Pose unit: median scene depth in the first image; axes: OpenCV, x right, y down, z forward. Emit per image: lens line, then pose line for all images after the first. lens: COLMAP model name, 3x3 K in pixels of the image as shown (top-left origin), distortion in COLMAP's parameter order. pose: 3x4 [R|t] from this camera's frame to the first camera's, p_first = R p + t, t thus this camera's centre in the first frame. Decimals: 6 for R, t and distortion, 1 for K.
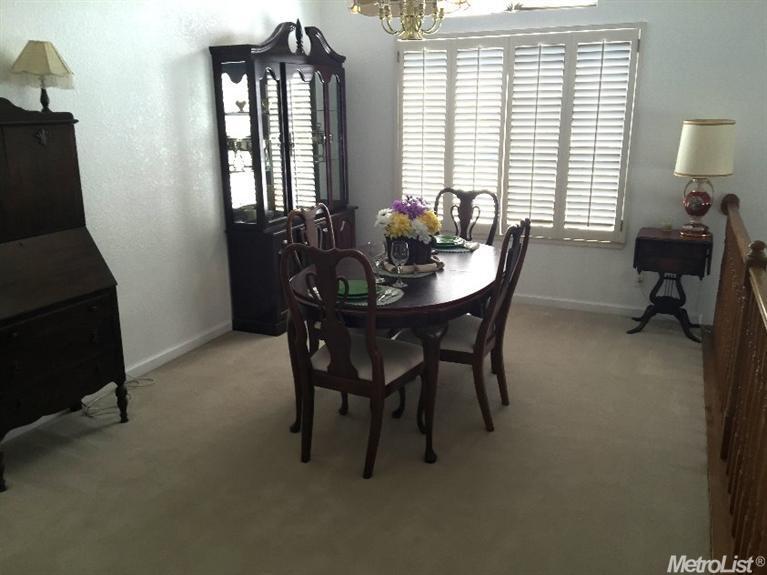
lens RADIAL K [[647.3, 0, 383.1], [0, 647.3, 283.0], [0, 0, 1]] dist [0.051066, -0.087868]
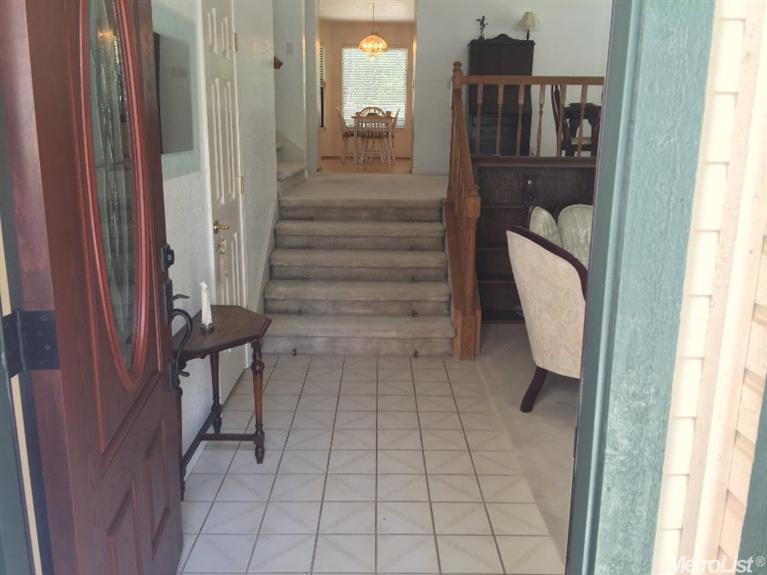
lens RADIAL K [[647.3, 0, 383.1], [0, 647.3, 283.0], [0, 0, 1]] dist [0.051066, -0.087868]
pose [[0.423865, 0.207243, -0.881697, 1.205719], [-0.247337, 0.962955, 0.107438, 0.365991], [0.871300, 0.172537, 0.459421, -0.339293]]
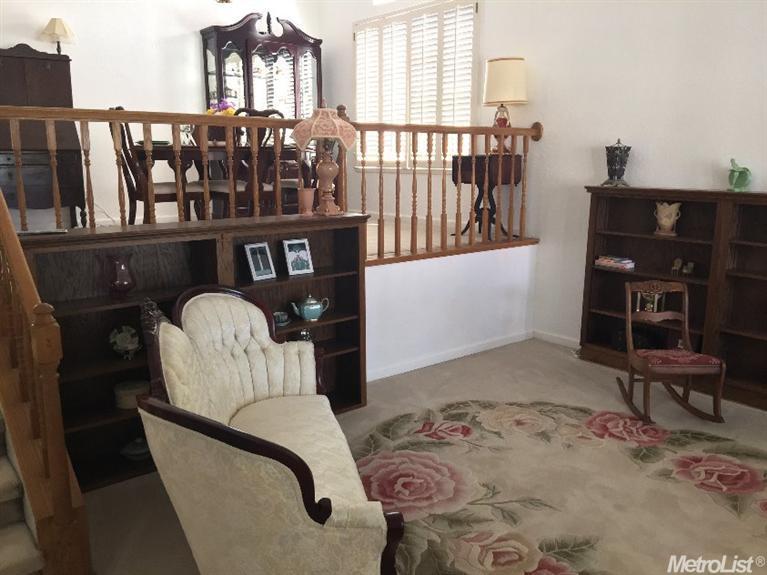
lens RADIAL K [[647.3, 0, 383.1], [0, 647.3, 283.0], [0, 0, 1]] dist [0.051066, -0.087868]
pose [[0.903631, 0.088845, -0.418997, 0.846724], [-0.121983, 0.991121, -0.052917, 0.267292], [0.410575, 0.098928, 0.906445, -0.171635]]
